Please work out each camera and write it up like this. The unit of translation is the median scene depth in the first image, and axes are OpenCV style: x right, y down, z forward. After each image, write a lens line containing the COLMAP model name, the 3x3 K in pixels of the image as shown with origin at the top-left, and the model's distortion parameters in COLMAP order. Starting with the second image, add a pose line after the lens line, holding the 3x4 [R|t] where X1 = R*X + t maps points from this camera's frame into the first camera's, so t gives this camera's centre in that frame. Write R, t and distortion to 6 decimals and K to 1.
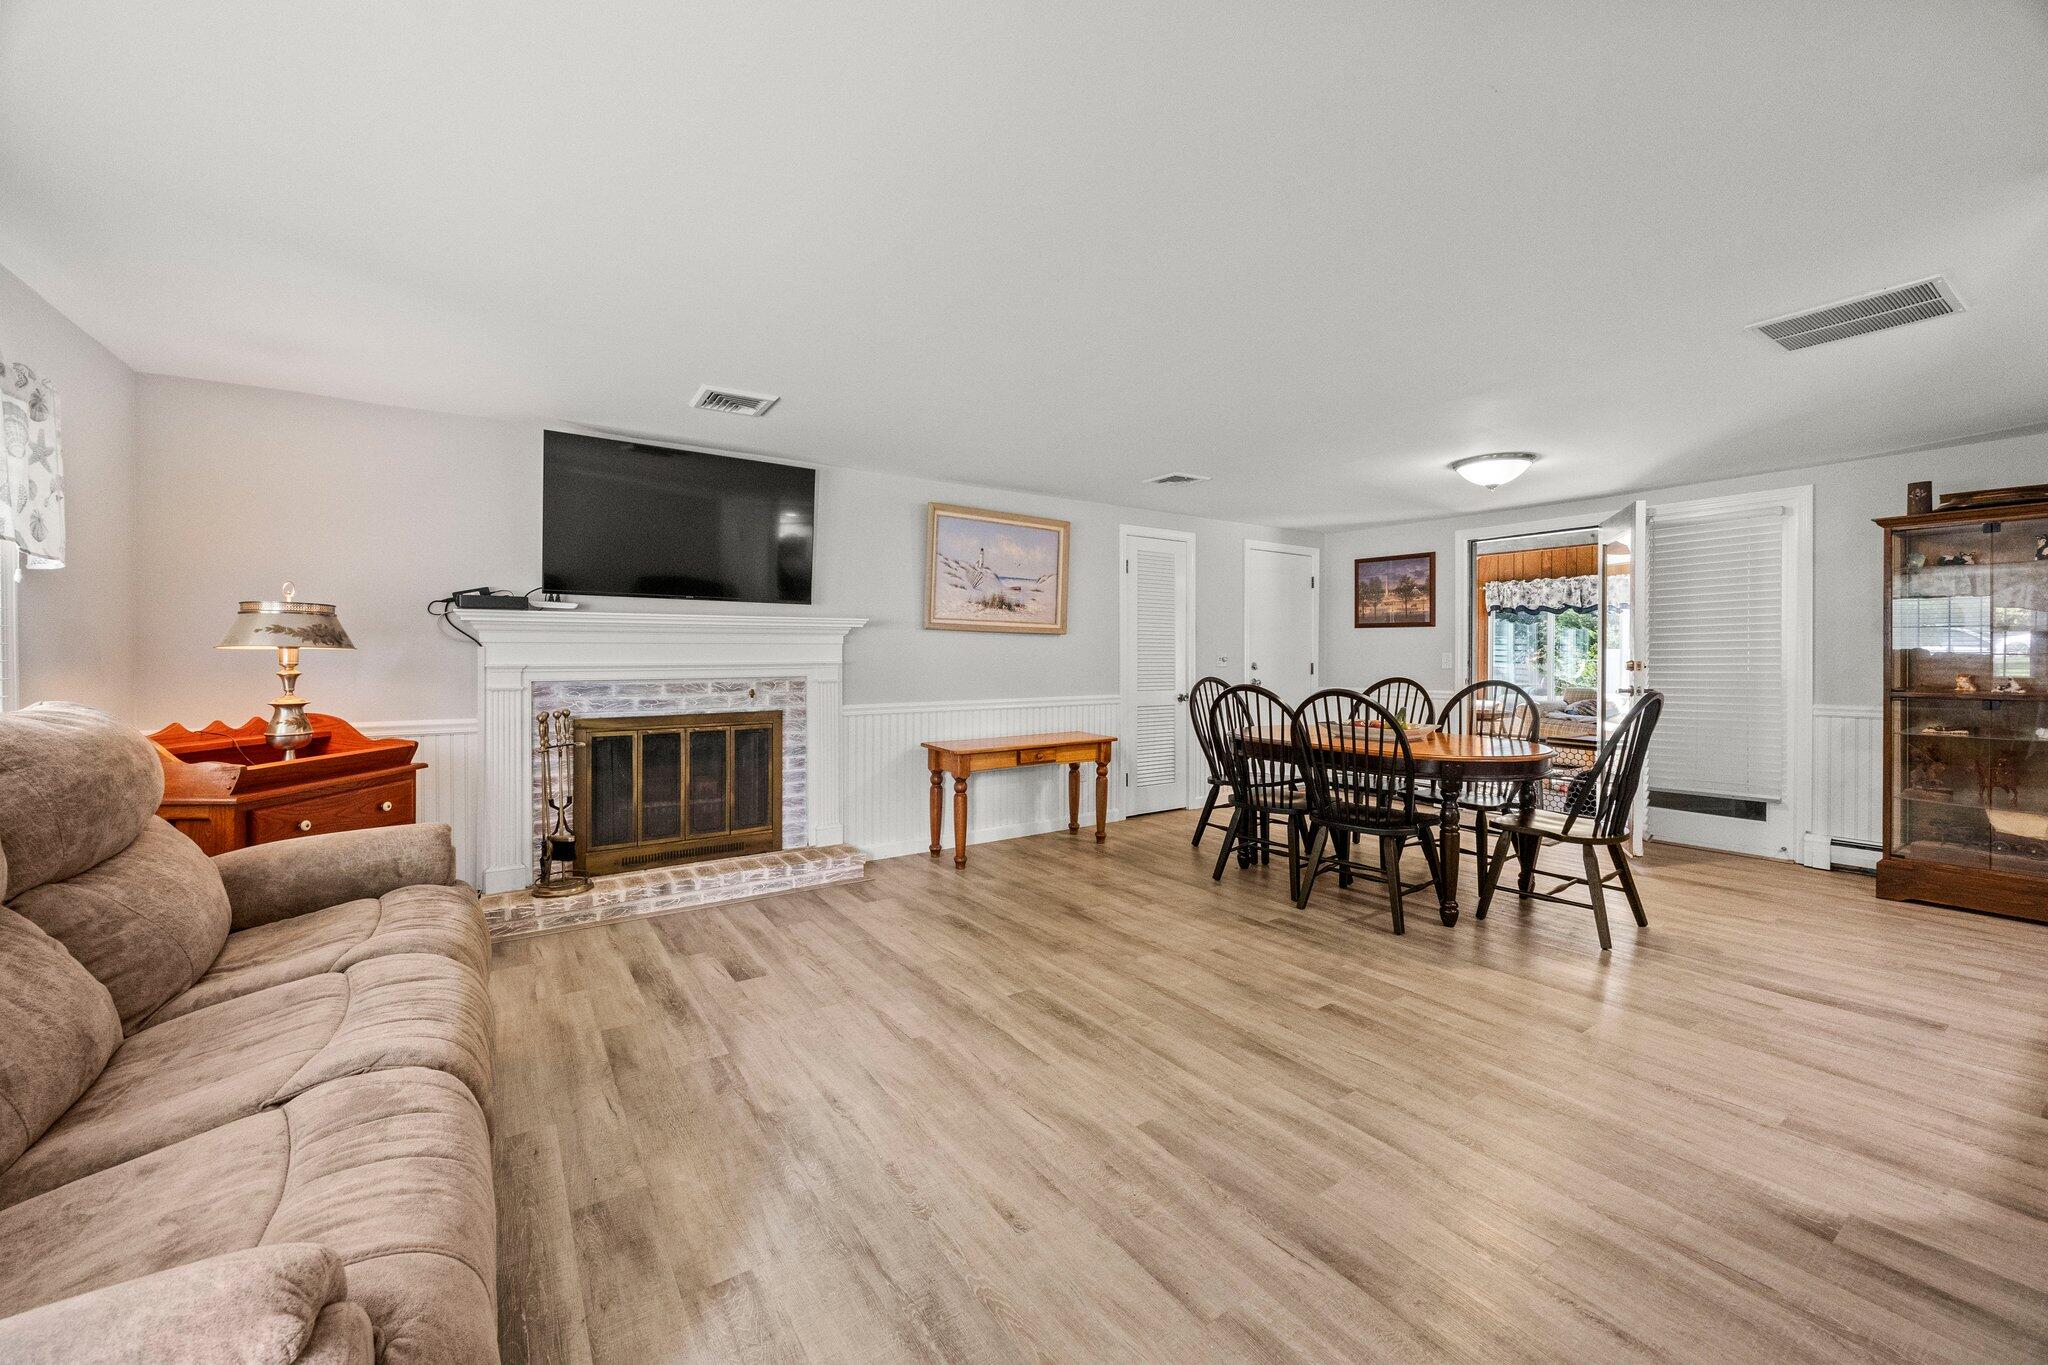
lens RADIAL K [[787.1, 0, 1016.1], [0, 787.1, 653.6], [0, 0, 1]] dist [-0.001284, -0.000572]
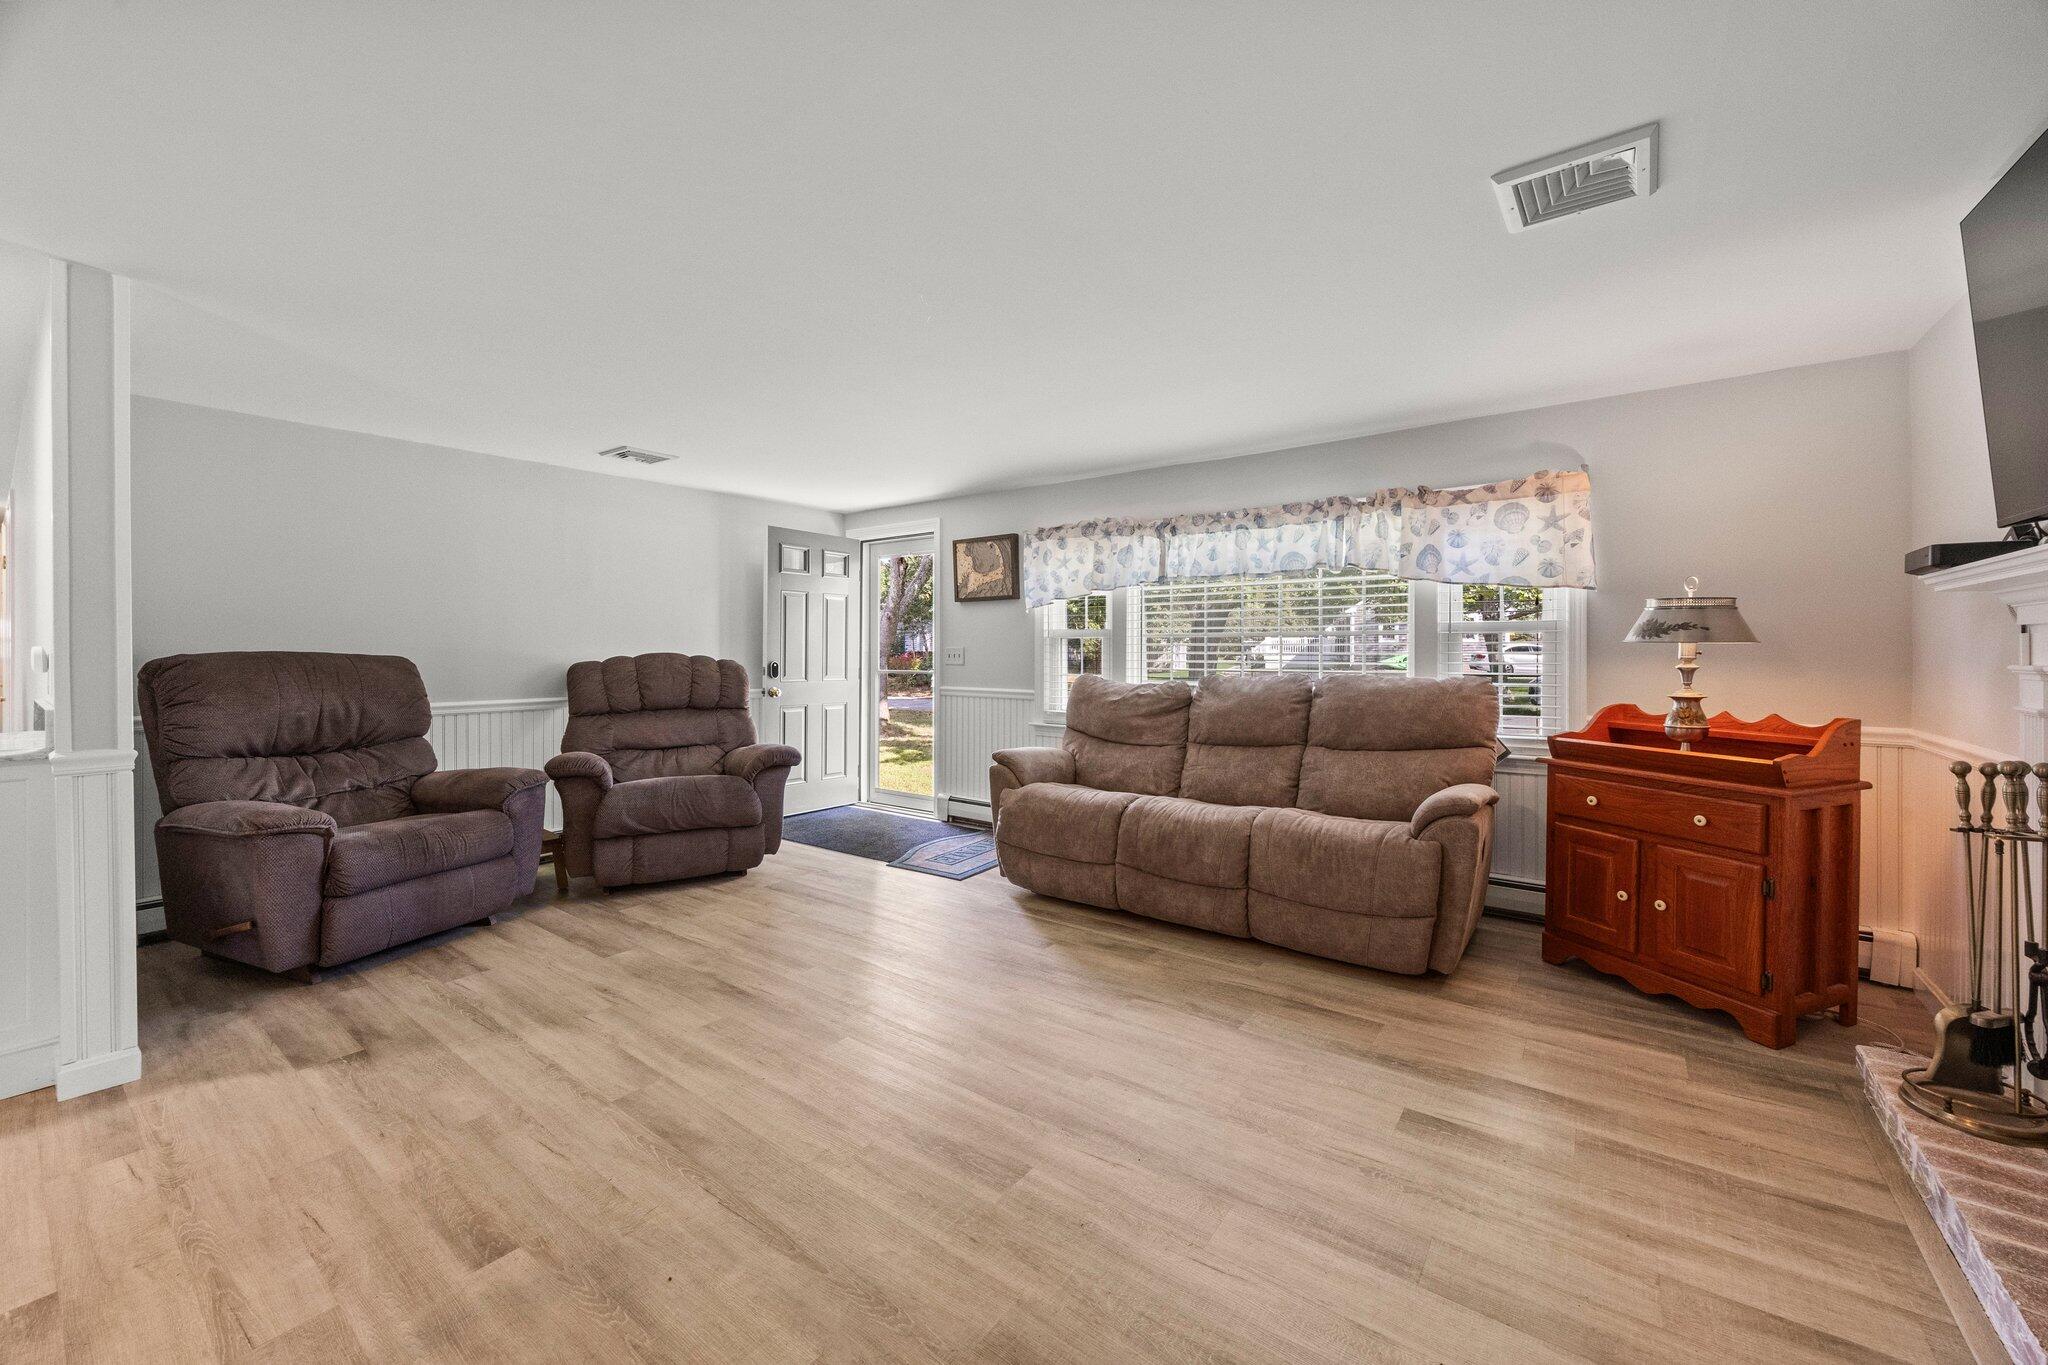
lens RADIAL K [[787.1, 0, 1029.5], [0, 787.1, 650.8], [0, 0, 1]] dist [-0.001284, -0.000572]
pose [[-0.941381, -0.001194, -0.337342, 0.152467], [-0.001410, 0.999999, 0.000396, 0.003136], [0.337341, 0.000848, -0.941382, 1.154760]]
